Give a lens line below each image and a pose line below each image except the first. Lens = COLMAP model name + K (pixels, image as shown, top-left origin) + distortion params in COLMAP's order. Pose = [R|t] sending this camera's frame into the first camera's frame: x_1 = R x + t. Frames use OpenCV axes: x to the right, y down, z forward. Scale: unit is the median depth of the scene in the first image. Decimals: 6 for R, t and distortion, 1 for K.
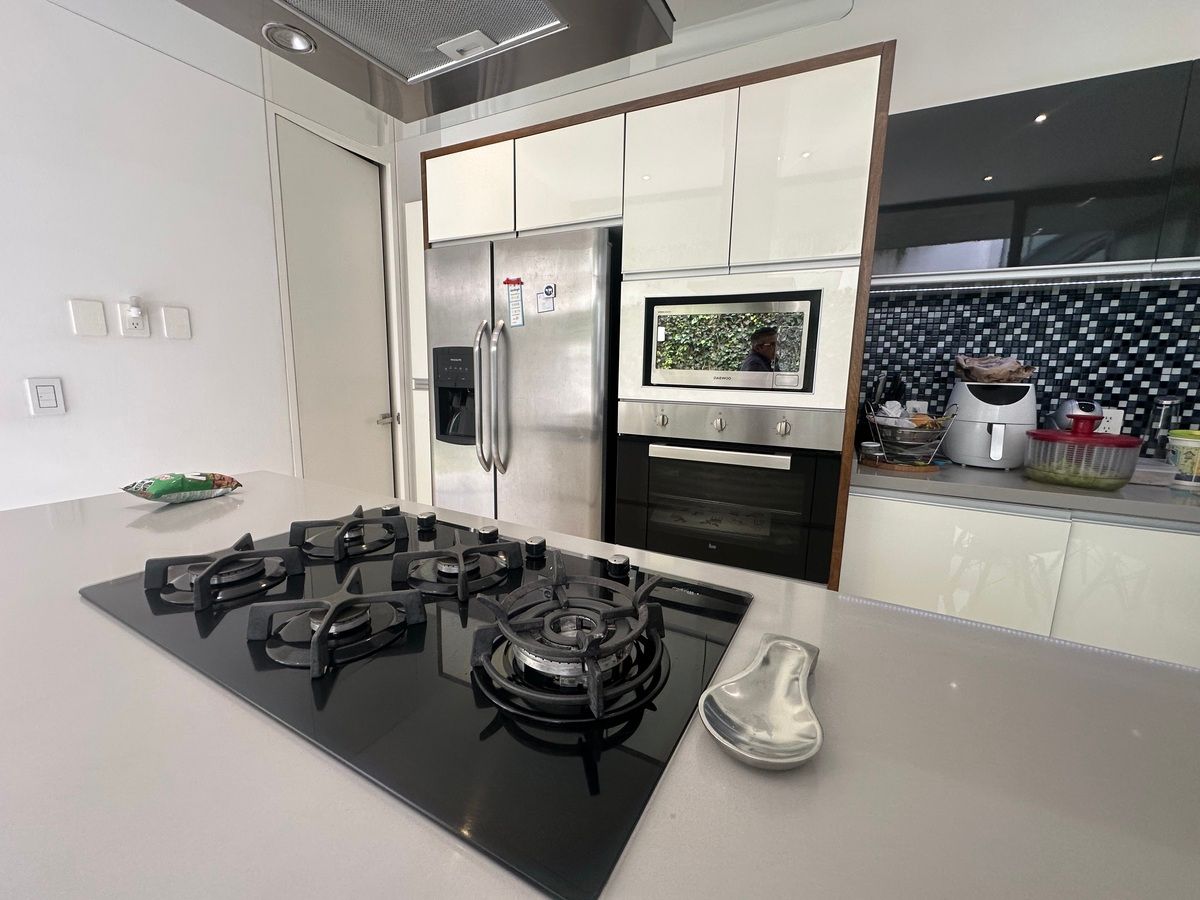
lens RADIAL K [[481.7, 0, 601.2], [0, 481.7, 449.2], [0, 0, 1]] dist [-0.006694, 0.002959]
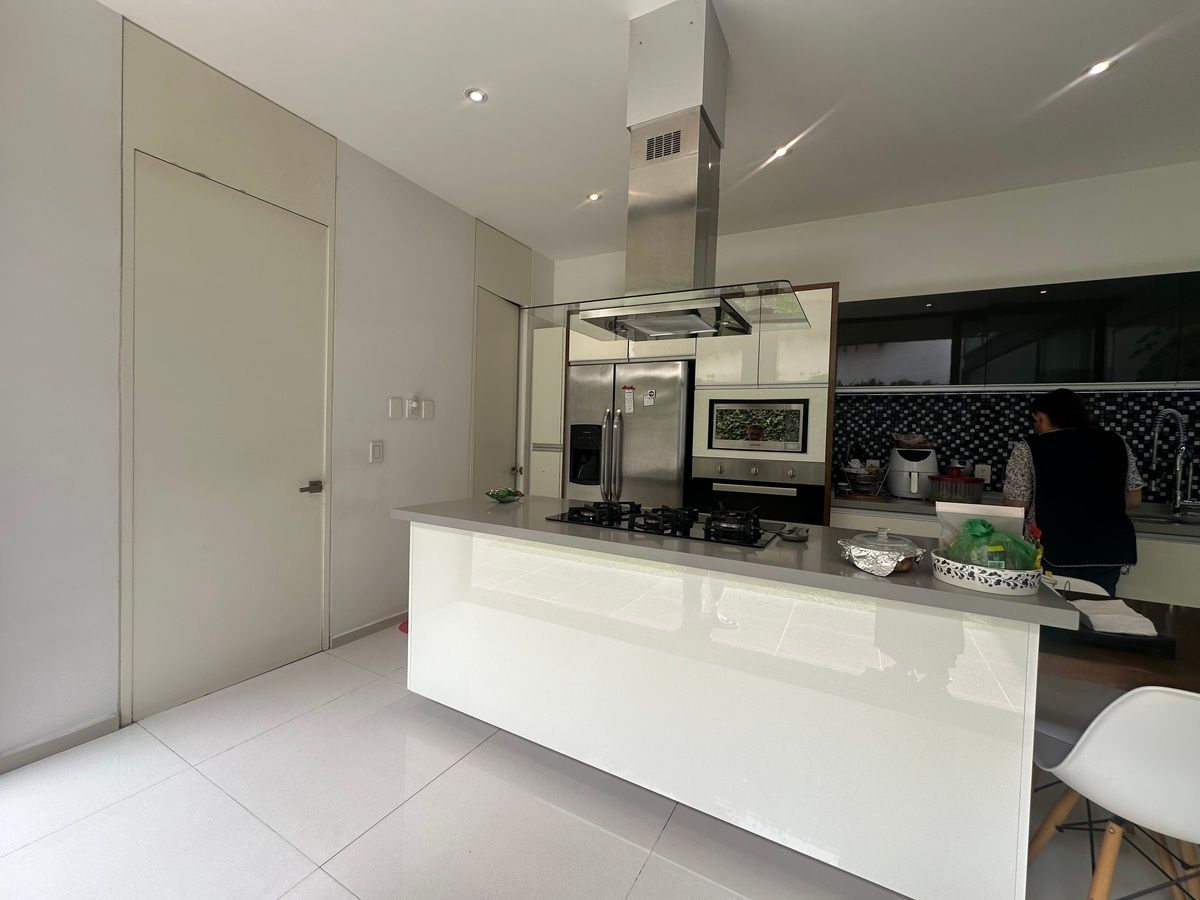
lens RADIAL K [[481.7, 0, 600.8], [0, 481.7, 449.5], [0, 0, 1]] dist [-0.006694, 0.002959]
pose [[0.999959, 0.008366, -0.003520, -0.287924], [-0.008762, 0.990944, -0.133986, 0.102665], [0.002367, 0.134012, 0.990977, -0.695856]]
